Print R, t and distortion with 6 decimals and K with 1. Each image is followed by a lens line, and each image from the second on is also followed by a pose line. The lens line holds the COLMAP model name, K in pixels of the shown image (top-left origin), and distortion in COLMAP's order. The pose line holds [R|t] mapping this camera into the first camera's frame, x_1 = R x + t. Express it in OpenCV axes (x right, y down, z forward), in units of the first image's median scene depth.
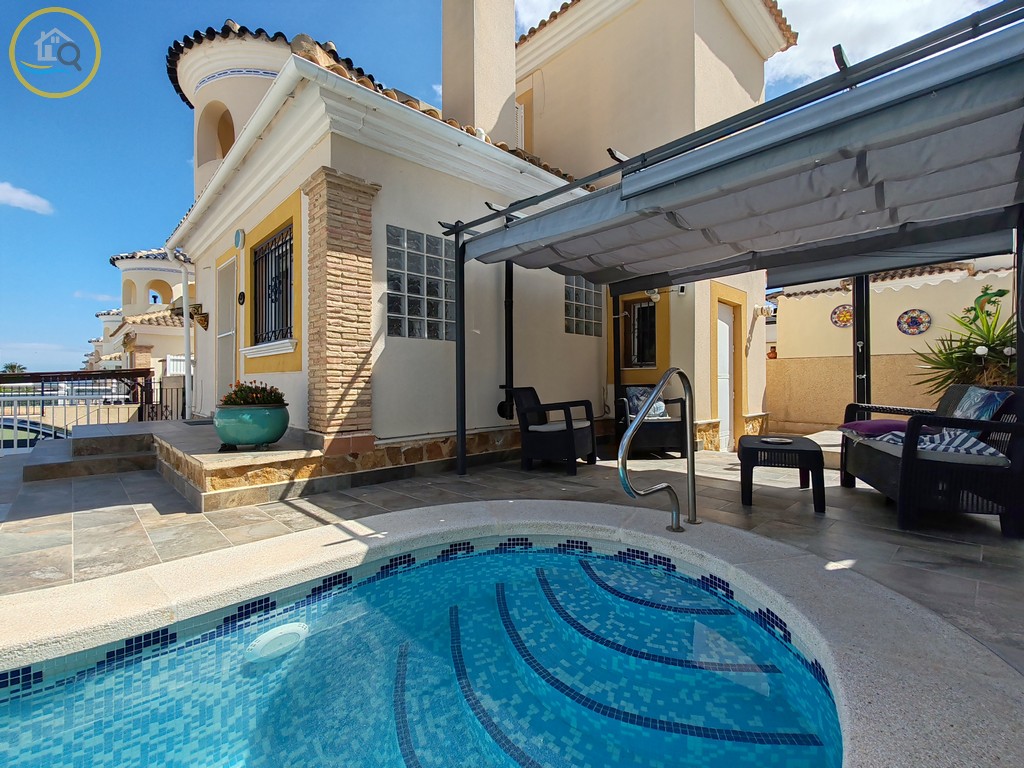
lens RADIAL K [[463.7, 0, 513.4], [0, 463.7, 380.2], [0, 0, 1]] dist [-0.001106, 0.001832]
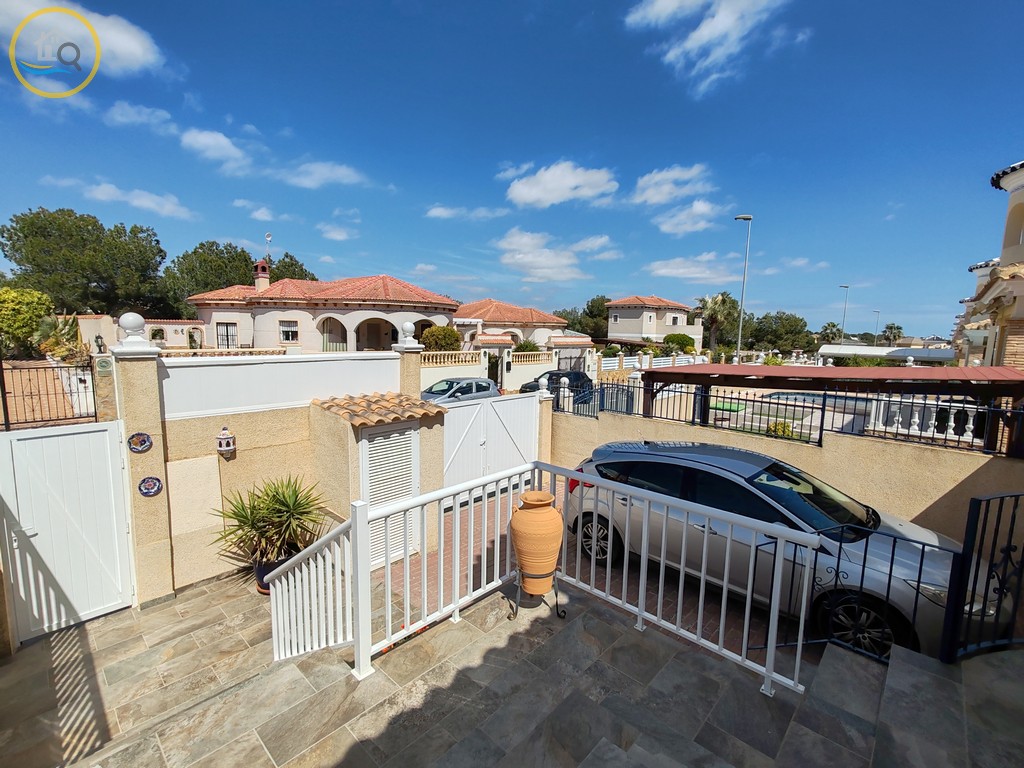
lens RADIAL K [[463.7, 0, 503.0], [0, 463.7, 393.8], [0, 0, 1]] dist [-0.001106, 0.001832]
pose [[0.046347, 0.137554, -0.989409, -1.158932], [-0.018470, 0.990422, 0.136830, -0.213587], [0.998755, 0.011933, 0.048444, 1.535887]]
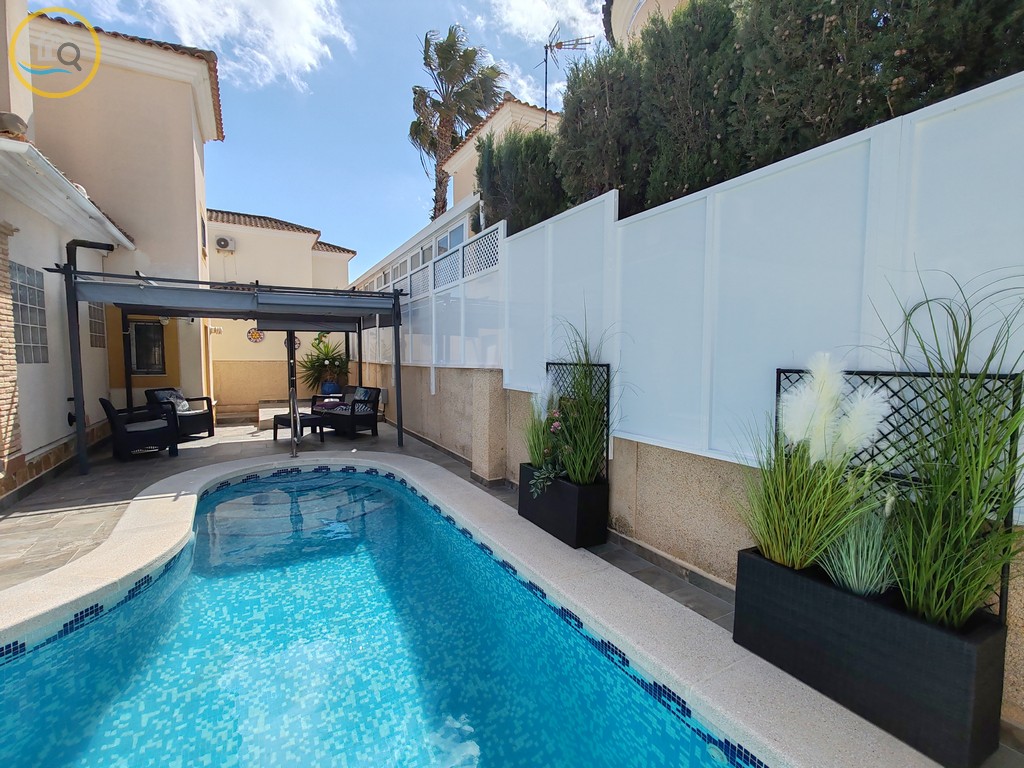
lens RADIAL K [[463.7, 0, 518.8], [0, 463.7, 387.0], [0, 0, 1]] dist [-0.001106, 0.001832]
pose [[0.232346, -0.055859, 0.971028, -1.311474], [-0.013485, 0.998069, 0.060642, -0.151142], [-0.972540, -0.027184, 0.231144, -0.506702]]
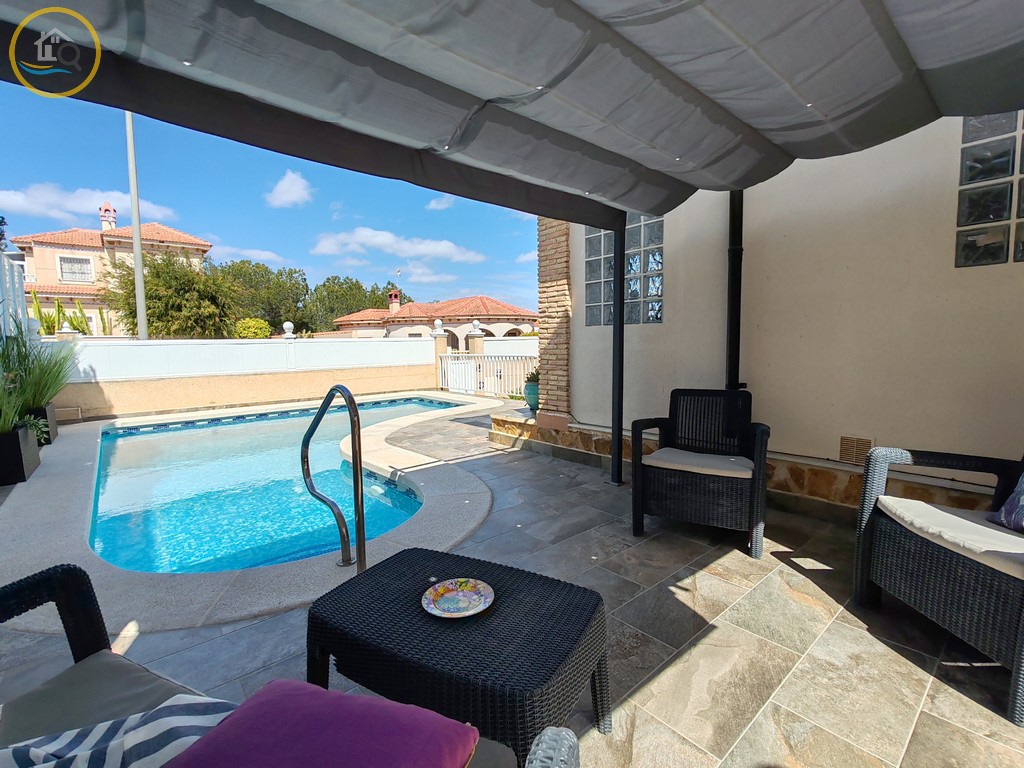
lens RADIAL K [[463.7, 0, 509.1], [0, 463.7, 375.7], [0, 0, 1]] dist [-0.001106, 0.001832]
pose [[-0.062084, 0.074883, -0.995258, 0.962692], [0.021735, 0.997046, 0.073662, -0.080489], [0.997834, -0.017059, -0.063528, 1.102032]]
